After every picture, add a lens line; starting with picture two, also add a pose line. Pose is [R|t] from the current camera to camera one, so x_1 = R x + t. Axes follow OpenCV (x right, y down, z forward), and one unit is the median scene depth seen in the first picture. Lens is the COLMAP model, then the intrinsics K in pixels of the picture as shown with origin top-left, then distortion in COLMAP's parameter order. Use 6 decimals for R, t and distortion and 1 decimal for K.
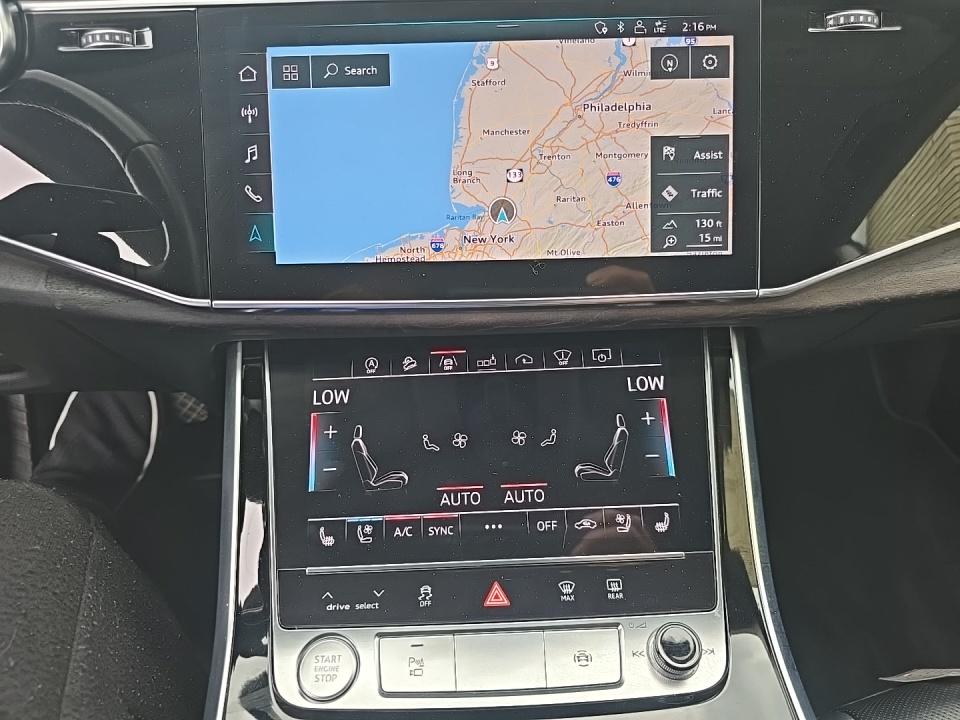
lens RADIAL K [[694.1, 0, 480.0], [0, 694.1, 360.0], [0, 0, 1]] dist [0.000156, 0.001106]
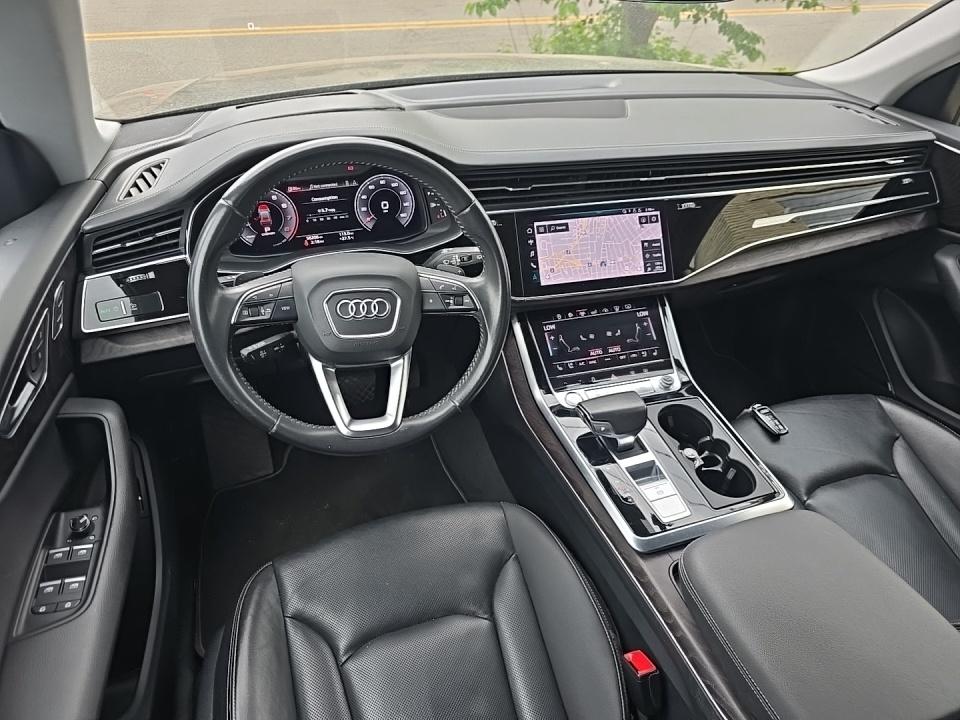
lens RADIAL K [[639.4, 0, 480.0], [0, 639.4, 360.0], [0, 0, 1]] dist [0.037200, -0.034826]
pose [[0.974707, -0.103775, 0.197933, -1.225563], [0.116515, 0.991730, -0.053812, 0.352117], [-0.190711, 0.075513, 0.978737, -1.939427]]
